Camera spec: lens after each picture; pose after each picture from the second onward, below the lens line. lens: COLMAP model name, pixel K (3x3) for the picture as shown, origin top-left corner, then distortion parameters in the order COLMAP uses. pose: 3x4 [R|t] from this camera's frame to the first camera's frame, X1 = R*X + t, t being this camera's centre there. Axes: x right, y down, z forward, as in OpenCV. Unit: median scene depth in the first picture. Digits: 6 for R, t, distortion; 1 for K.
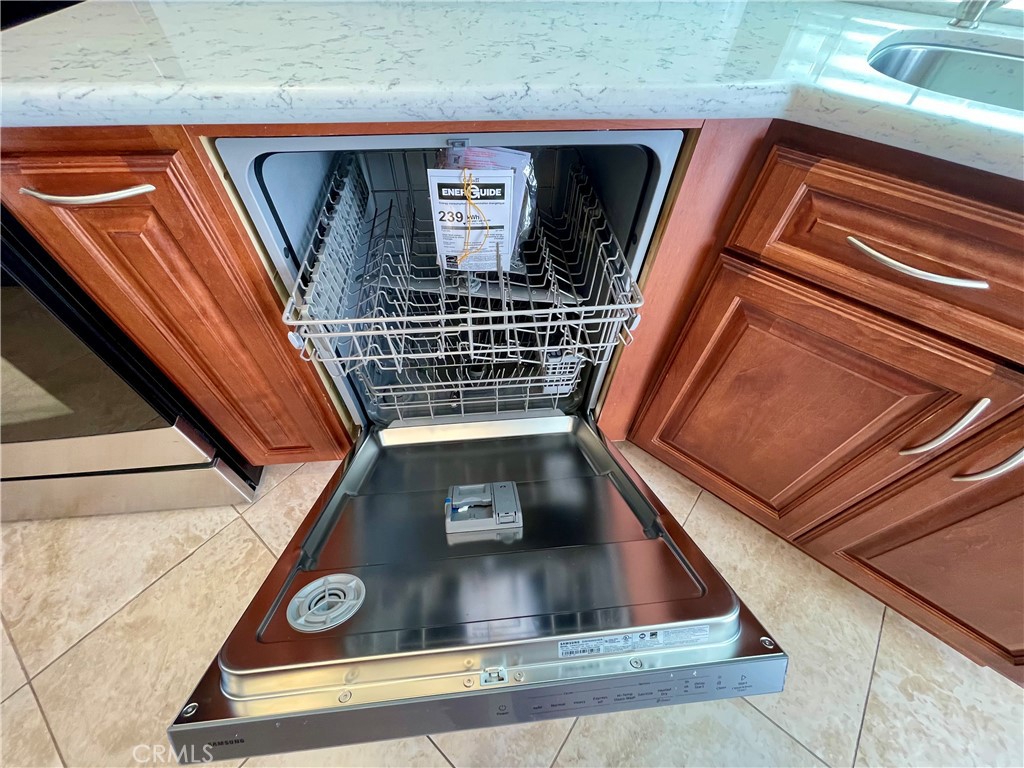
lens RADIAL K [[414.3, 0, 508.5], [0, 414.3, 388.9], [0, 0, 1]] dist [-0.000263, 0.000416]
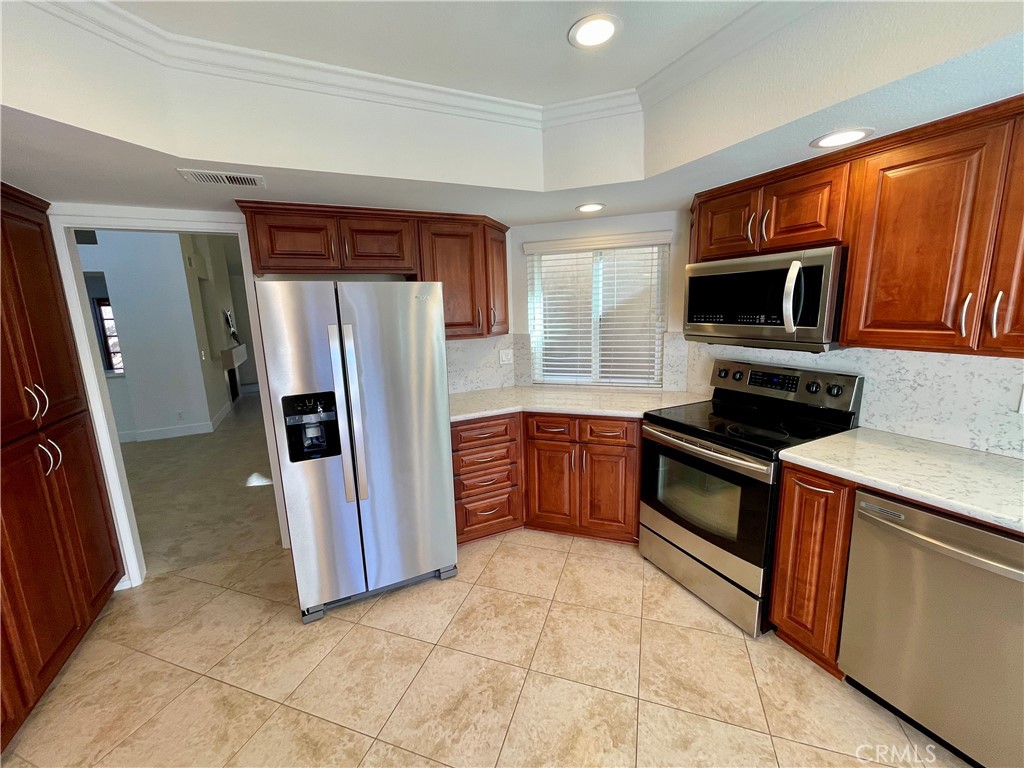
lens RADIAL K [[414.3, 0, 505.2], [0, 414.3, 383.5], [0, 0, 1]] dist [-0.000263, 0.000416]
pose [[0.327429, 0.134382, -0.935271, 0.927177], [-0.699383, 0.700037, -0.144264, 0.909583], [0.635338, 0.701349, 0.323196, -1.750957]]
